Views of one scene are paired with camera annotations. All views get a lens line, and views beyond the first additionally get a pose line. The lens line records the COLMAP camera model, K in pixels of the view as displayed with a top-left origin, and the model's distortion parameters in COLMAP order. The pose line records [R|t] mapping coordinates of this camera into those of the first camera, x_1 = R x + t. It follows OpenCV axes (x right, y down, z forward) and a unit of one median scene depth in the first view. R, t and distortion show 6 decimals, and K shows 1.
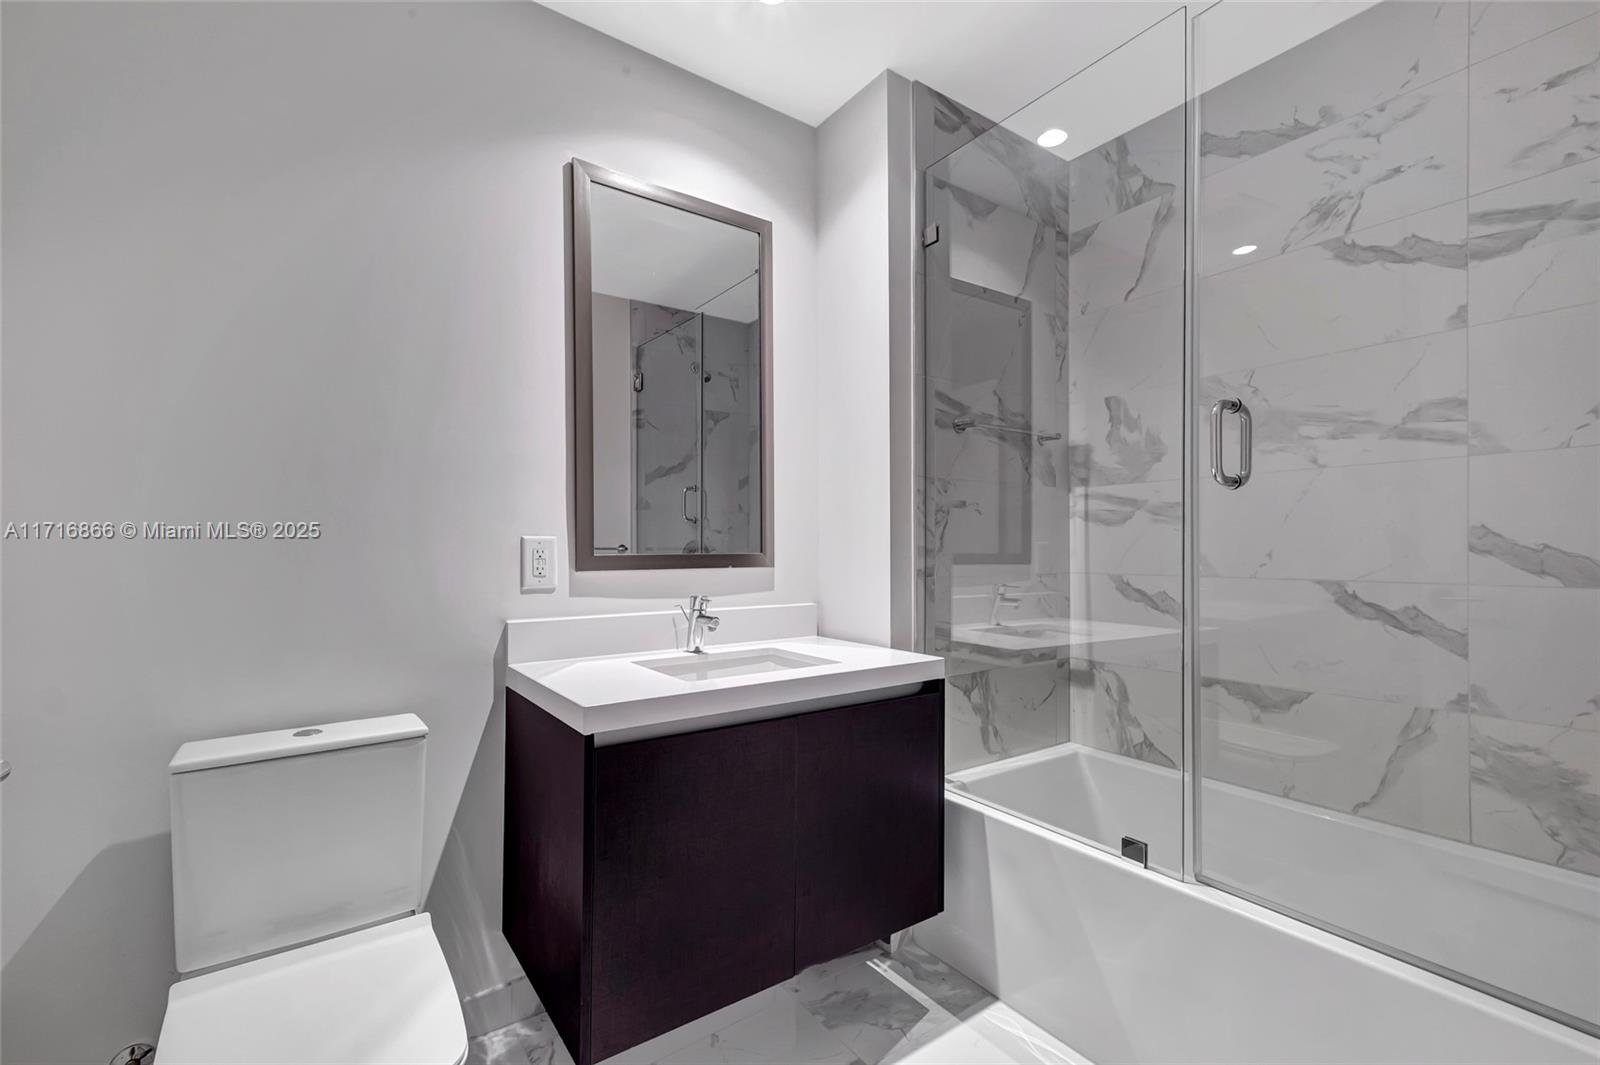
lens RADIAL K [[699.9, 0, 800.8], [0, 699.9, 540.7], [0, 0, 1]] dist [0.001141, -0.004137]
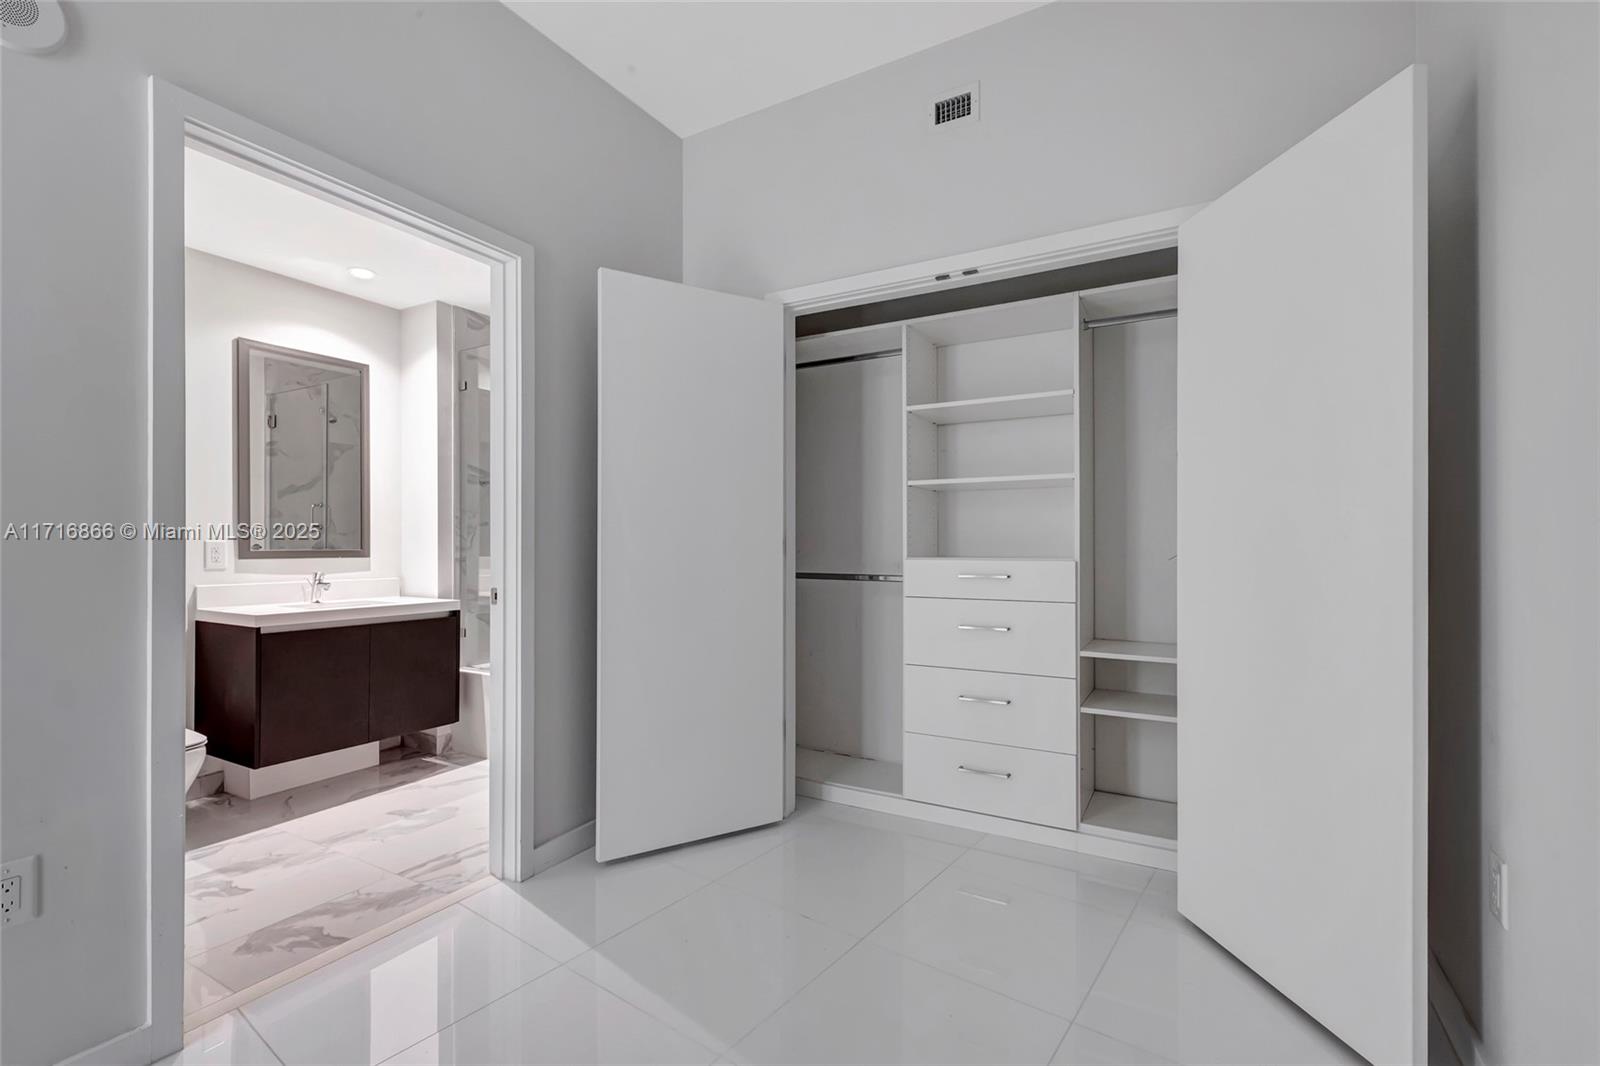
lens RADIAL K [[699.9, 0, 804.3], [0, 699.9, 543.8], [0, 0, 1]] dist [0.001141, -0.004137]
pose [[0.904560, 0.003360, 0.426334, 0.209033], [-0.007634, 0.999936, 0.008315, -0.020856], [-0.426279, -0.010776, 0.904528, -1.127536]]
